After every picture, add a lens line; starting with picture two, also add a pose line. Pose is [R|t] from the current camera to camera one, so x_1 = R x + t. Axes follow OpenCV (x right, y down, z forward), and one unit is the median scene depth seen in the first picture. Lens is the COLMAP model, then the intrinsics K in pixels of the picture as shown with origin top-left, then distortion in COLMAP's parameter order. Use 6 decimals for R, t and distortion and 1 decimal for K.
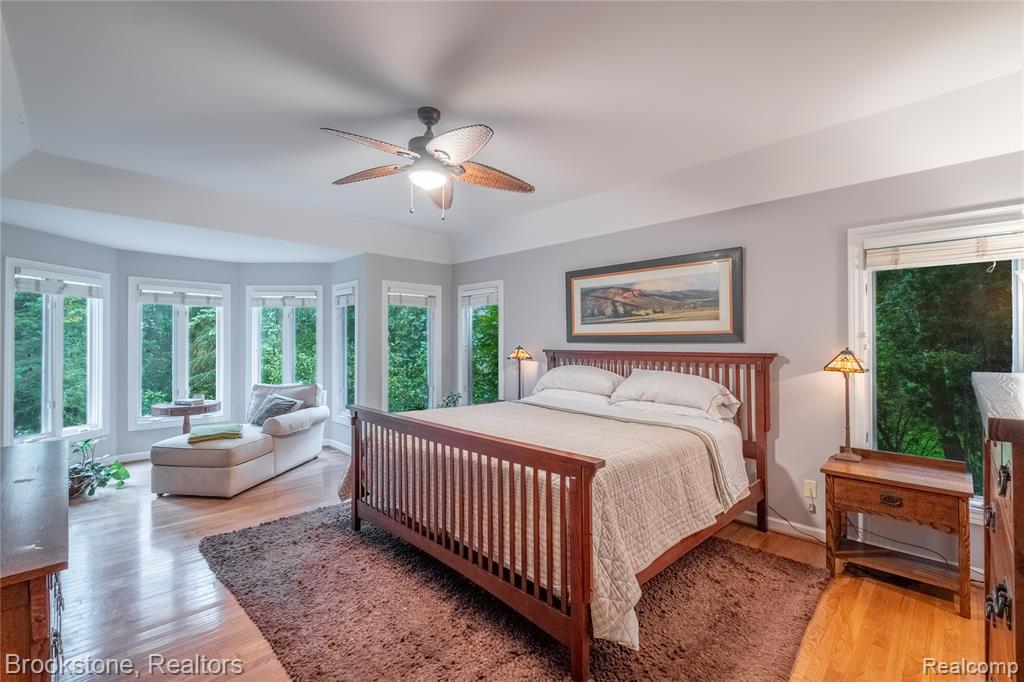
lens RADIAL K [[438.2, 0, 512.0], [0, 438.2, 341.0], [0, 0, 1]] dist [-0.001406, -0.001020]
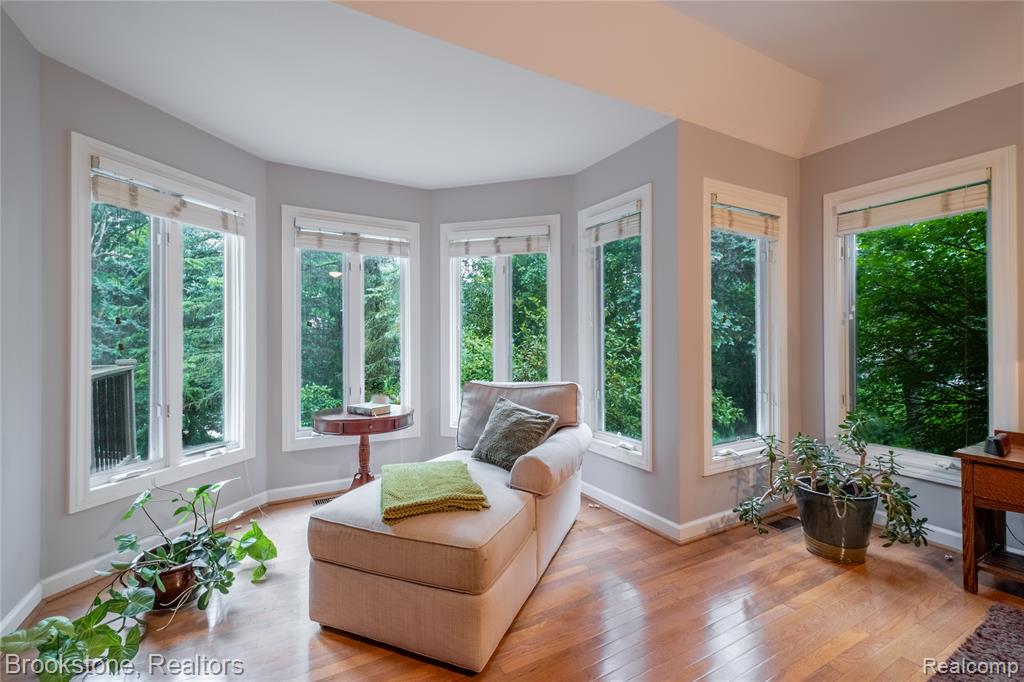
lens RADIAL K [[435.3, 0, 515.4], [0, 435.3, 339.9], [0, 0, 1]] dist [0.002768, -0.000094]
pose [[0.964390, -0.002075, -0.264478, -0.448389], [0.003264, 0.999986, 0.004059, 0.051105], [0.264466, -0.004778, 0.964383, 0.559742]]
